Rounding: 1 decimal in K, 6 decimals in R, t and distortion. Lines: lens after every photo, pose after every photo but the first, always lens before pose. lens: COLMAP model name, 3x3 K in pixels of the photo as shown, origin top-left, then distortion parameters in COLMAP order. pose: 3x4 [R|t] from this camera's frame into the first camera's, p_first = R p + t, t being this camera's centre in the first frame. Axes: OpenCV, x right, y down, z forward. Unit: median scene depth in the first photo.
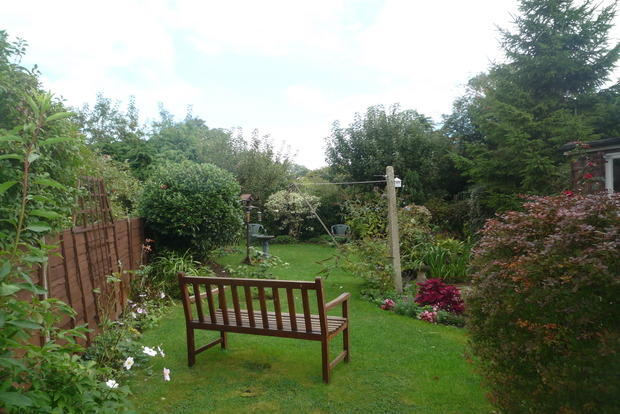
lens RADIAL K [[392.6, 0, 310.0], [0, 392.6, 207.0], [0, 0, 1]] dist [-0.080440, 0.000061]
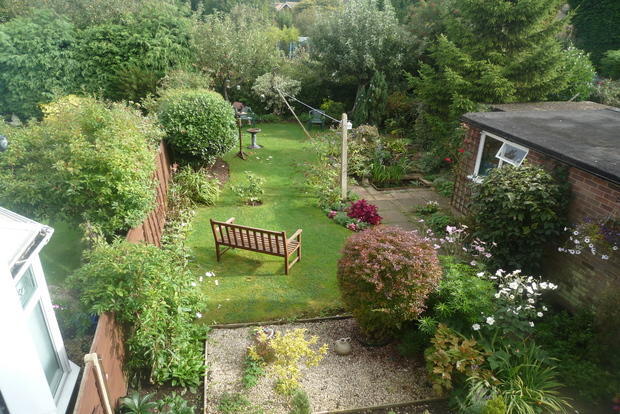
lens RADIAL K [[392.6, 0, 310.0], [0, 392.6, 207.0], [0, 0, 1]] dist [-0.080440, 0.000061]
pose [[0.998892, 0.026441, 0.038920, 0.033387], [-0.040618, 0.902088, 0.429636, -0.347231], [-0.023749, -0.430741, 0.902163, -0.332542]]
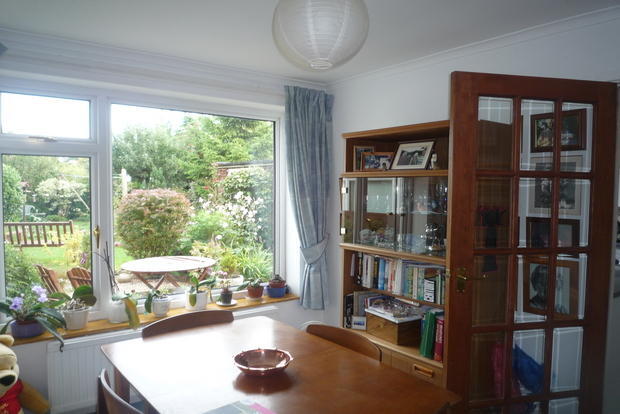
lens RADIAL K [[392.6, 0, 310.0], [0, 392.6, 207.0], [0, 0, 1]] dist [-0.080440, 0.000061]
pose [[0.861856, 0.001088, 0.507151, 0.045786], [-0.017443, 0.999470, 0.027499, 0.001513], [-0.506852, -0.032546, 0.861418, -0.780692]]
